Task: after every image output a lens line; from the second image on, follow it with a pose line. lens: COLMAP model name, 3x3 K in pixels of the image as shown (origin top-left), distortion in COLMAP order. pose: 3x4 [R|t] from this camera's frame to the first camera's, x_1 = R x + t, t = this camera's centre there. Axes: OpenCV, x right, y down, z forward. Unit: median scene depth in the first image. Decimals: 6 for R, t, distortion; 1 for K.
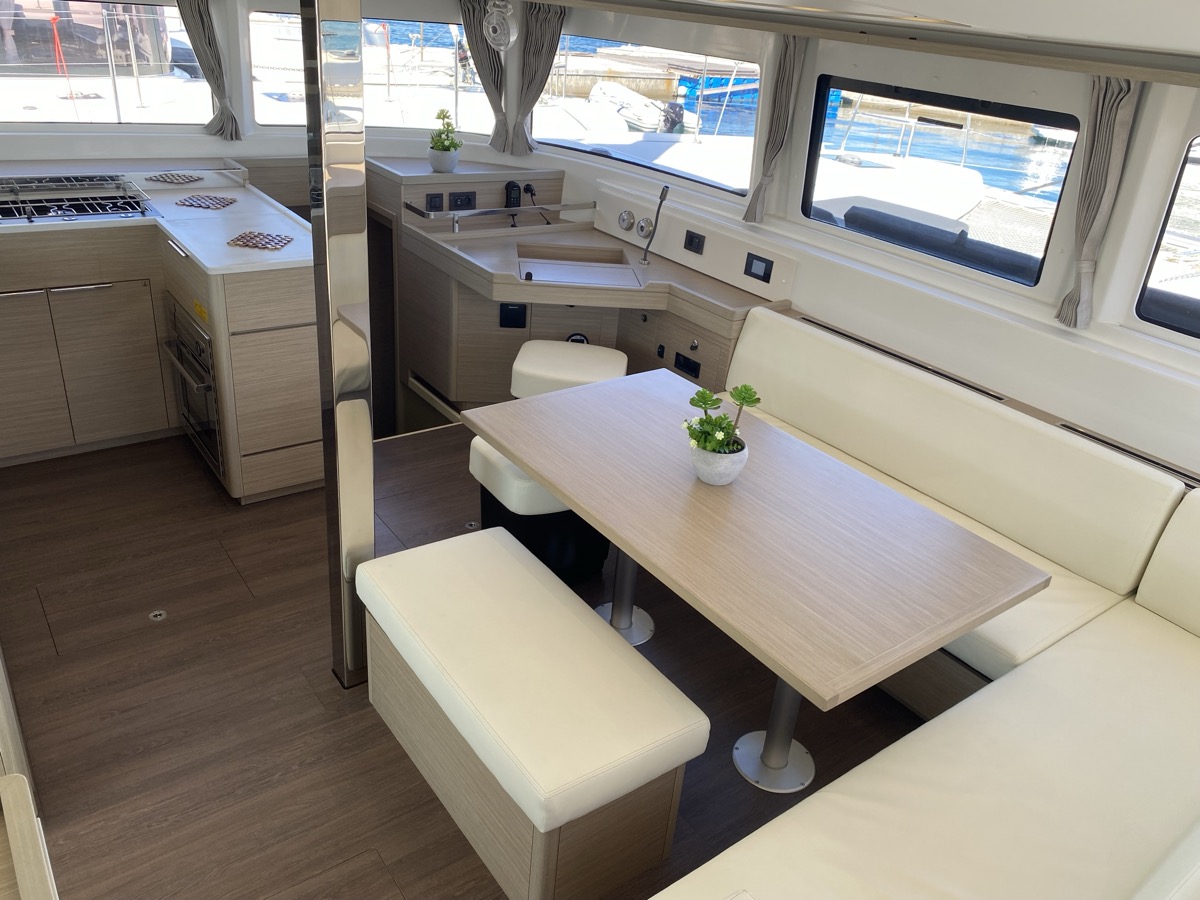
lens RADIAL K [[916.6, 0, 600.6], [0, 916.6, 448.6], [0, 0, 1]] dist [0.004876, -0.015780]
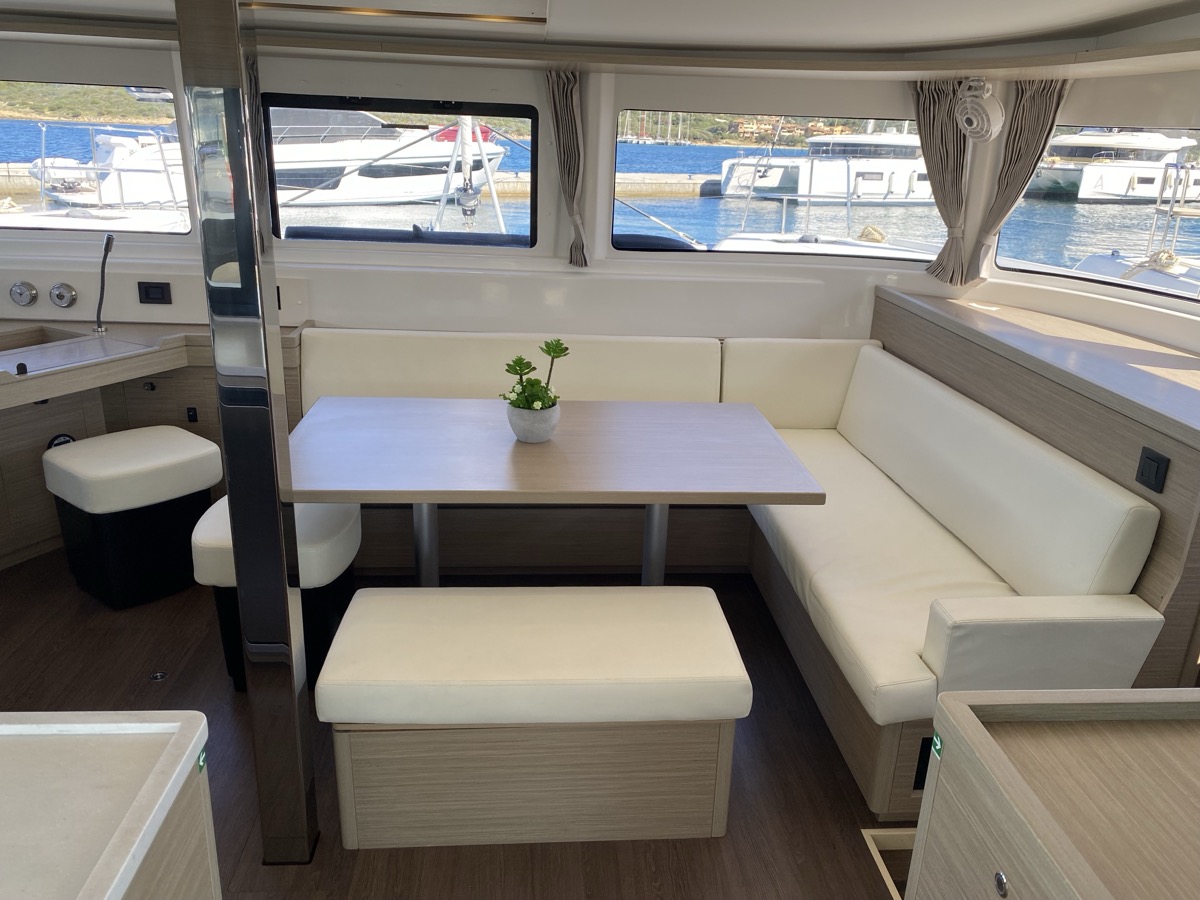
lens RADIAL K [[916.6, 0, 596.4], [0, 916.6, 457.1], [0, 0, 1]] dist [0.004876, -0.015780]
pose [[0.544126, -0.339076, 0.767434, -0.421684], [0.380639, 0.914911, 0.134355, -0.040791], [-0.747690, 0.219009, 0.626892, 0.179368]]
